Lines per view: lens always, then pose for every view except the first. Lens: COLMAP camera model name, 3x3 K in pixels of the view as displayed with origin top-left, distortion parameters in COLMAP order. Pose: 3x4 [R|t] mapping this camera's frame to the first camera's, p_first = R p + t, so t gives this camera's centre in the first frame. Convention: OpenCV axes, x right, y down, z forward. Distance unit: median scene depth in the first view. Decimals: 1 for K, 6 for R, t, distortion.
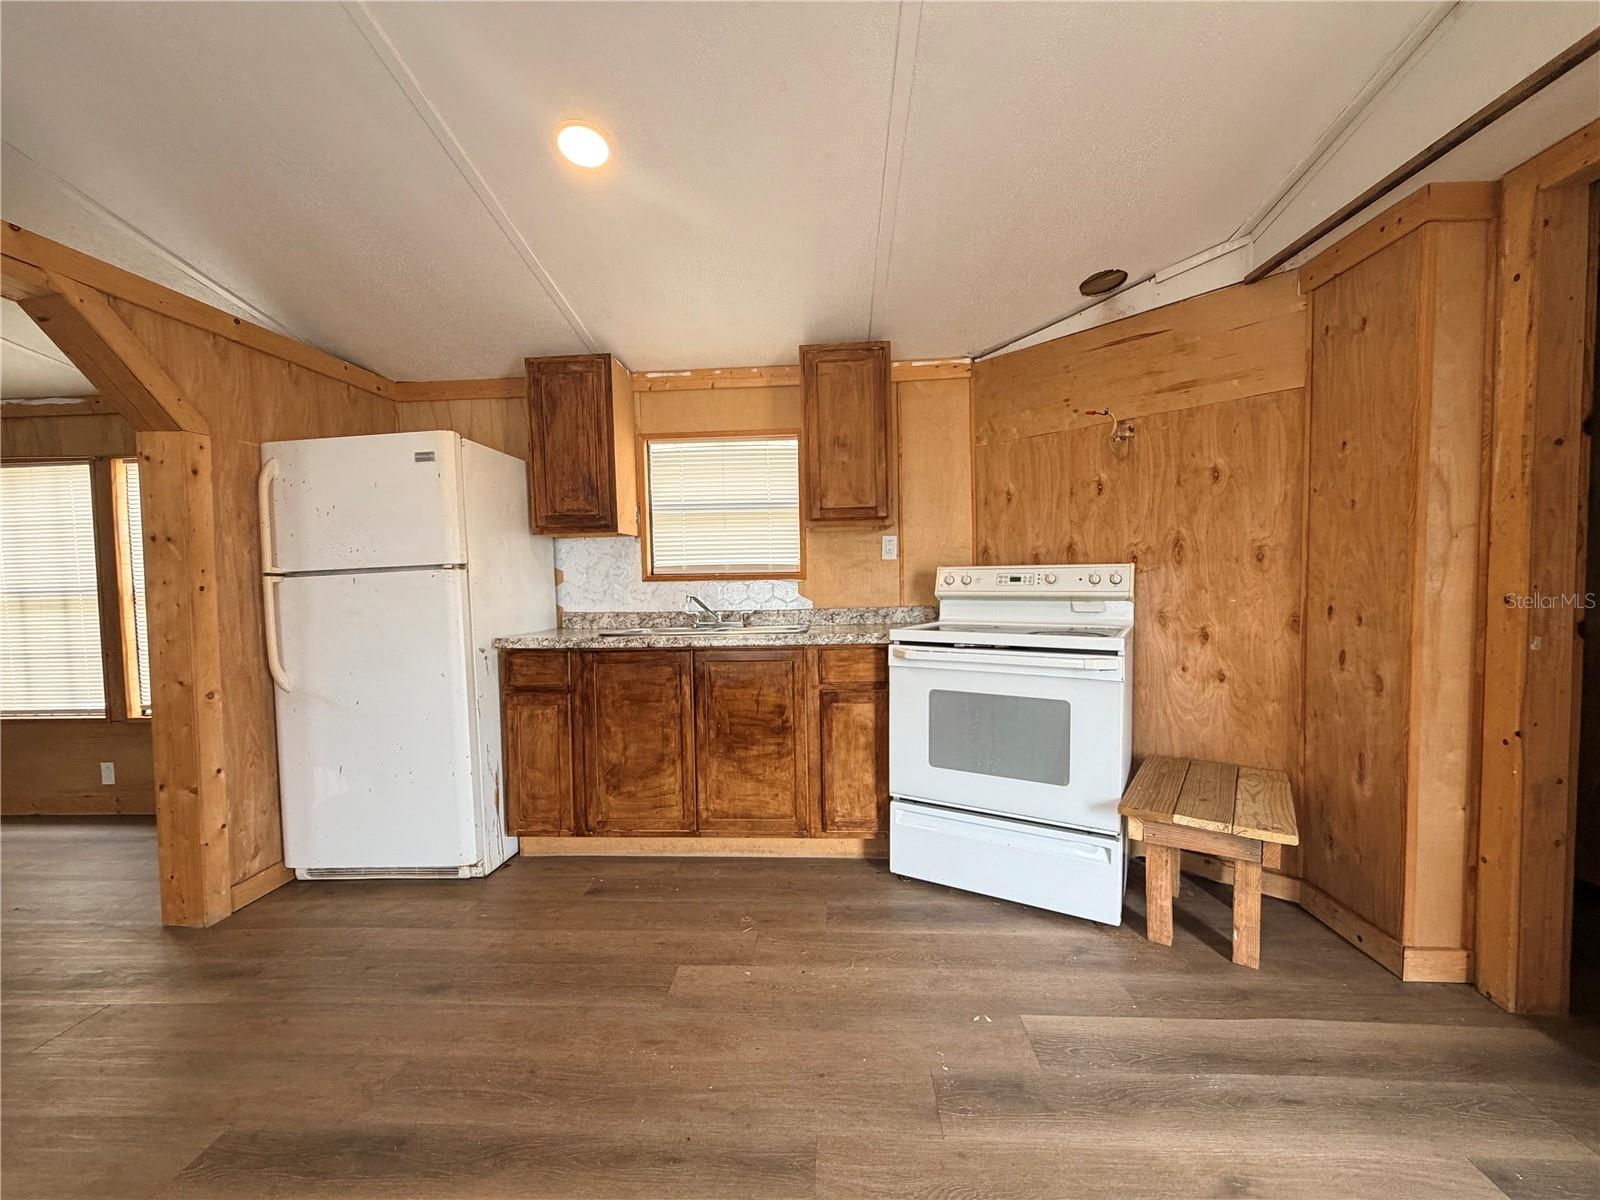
lens RADIAL K [[639.5, 0, 800.5], [0, 639.5, 602.4], [0, 0, 1]] dist [0.002058, -0.000173]
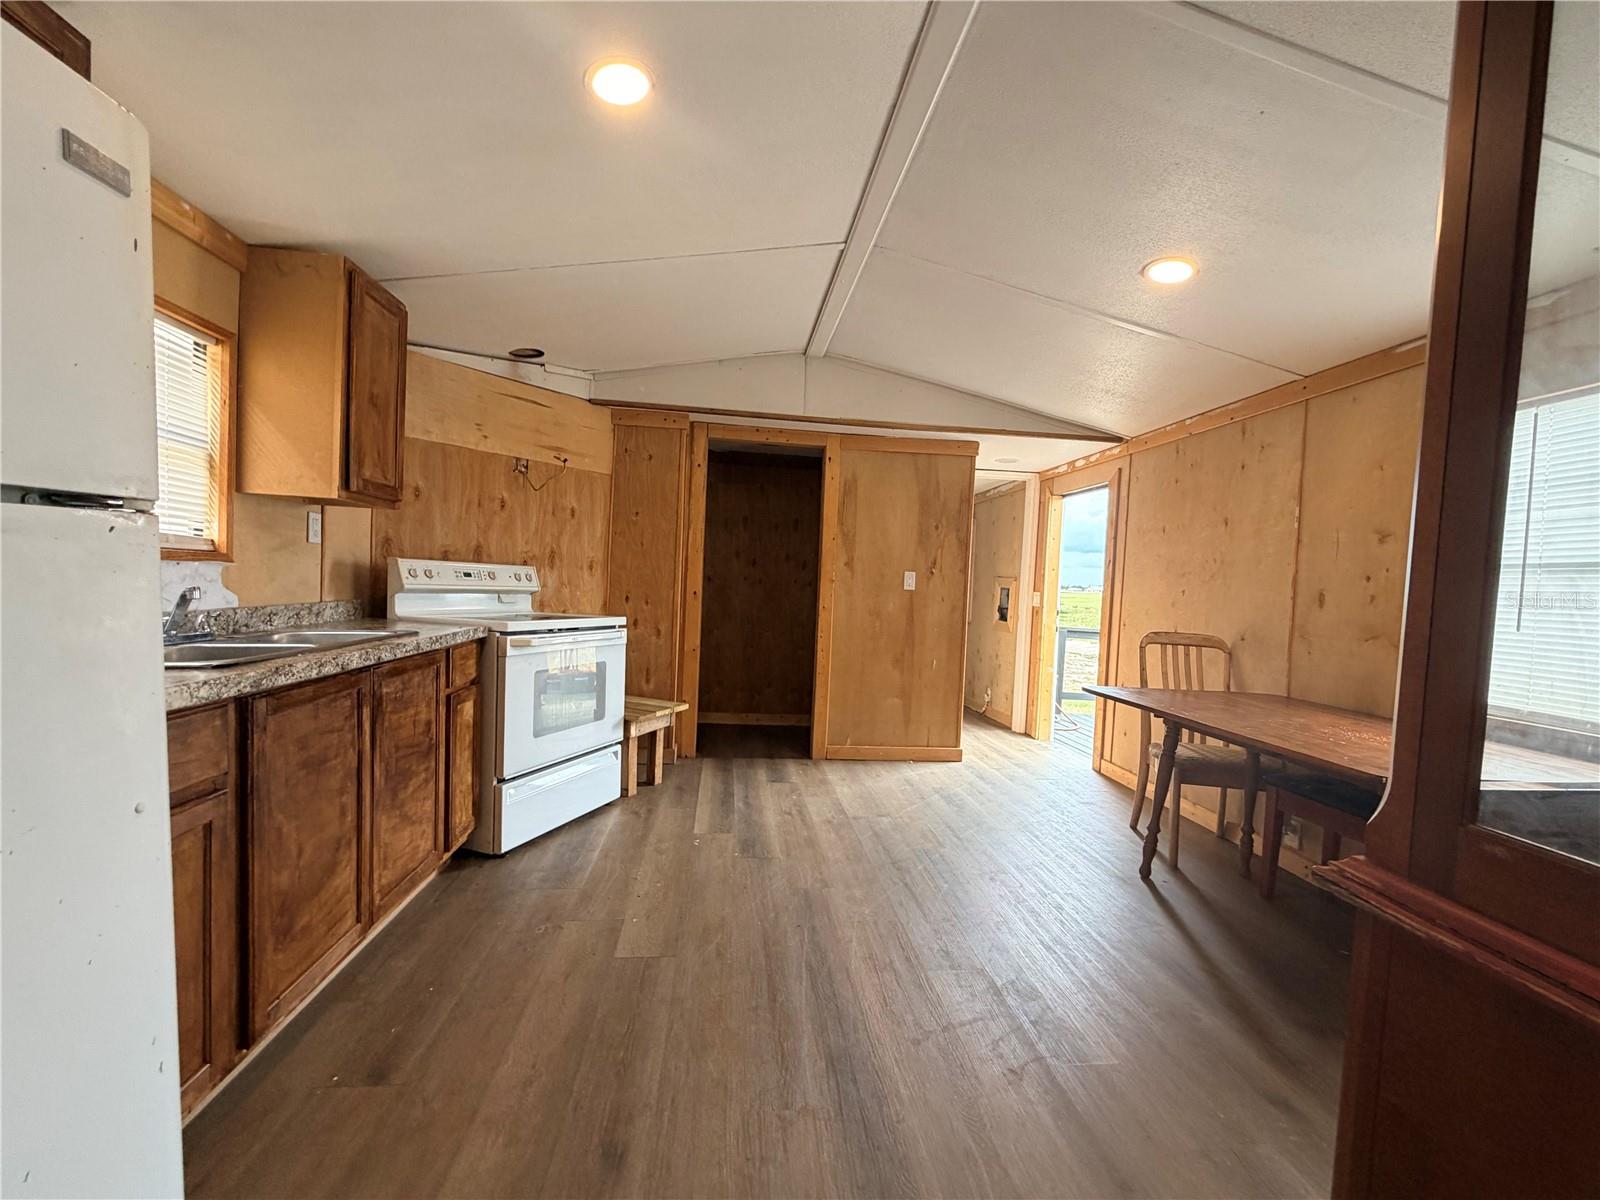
lens RADIAL K [[639.5, 0, 797.9], [0, 639.5, 599.6], [0, 0, 1]] dist [0.002058, -0.000173]
pose [[-0.164399, -0.013210, 0.986305, -0.926464], [0.002828, 0.999900, 0.013864, -0.006987], [-0.986390, 0.005068, -0.164345, 0.664808]]
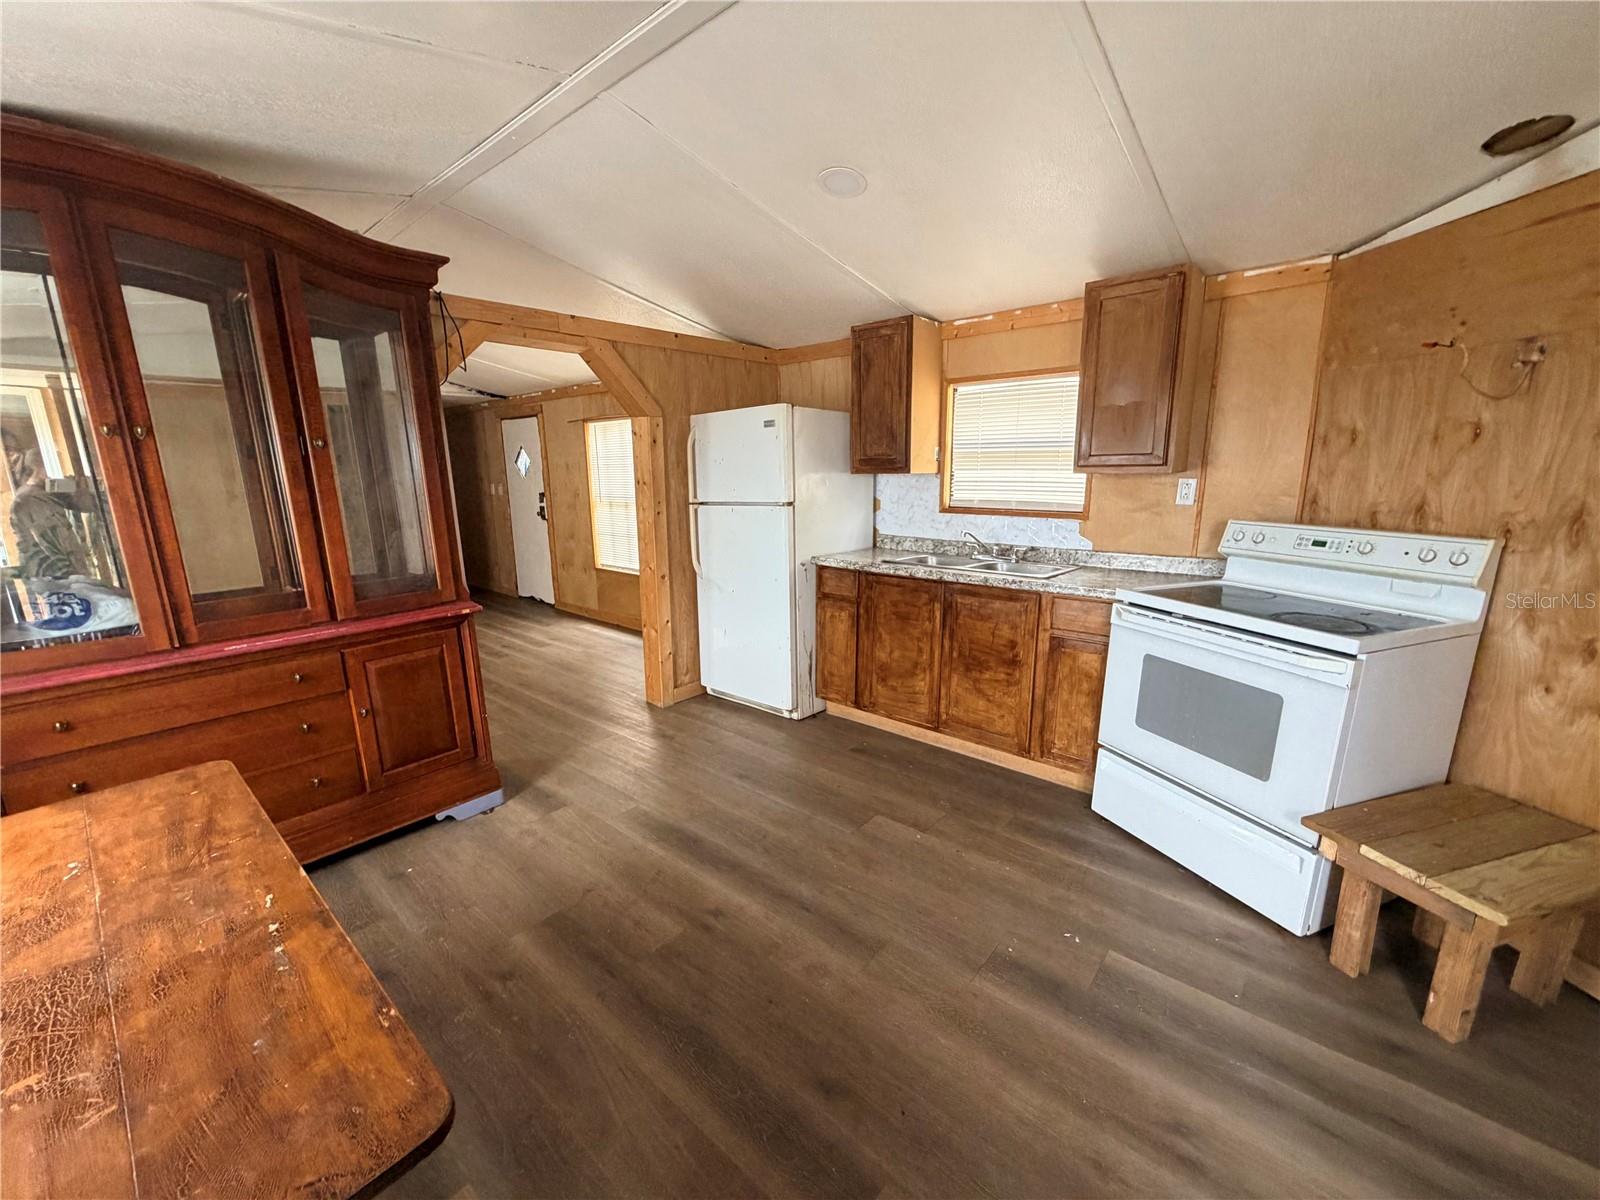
lens RADIAL K [[639.5, 0, 799.9], [0, 639.5, 602.6], [0, 0, 1]] dist [0.002058, -0.000173]
pose [[0.794326, 0.139659, -0.591221, 0.326134], [-0.032002, 0.981484, 0.188853, -0.105227], [0.606649, -0.131091, 0.784087, -0.096600]]
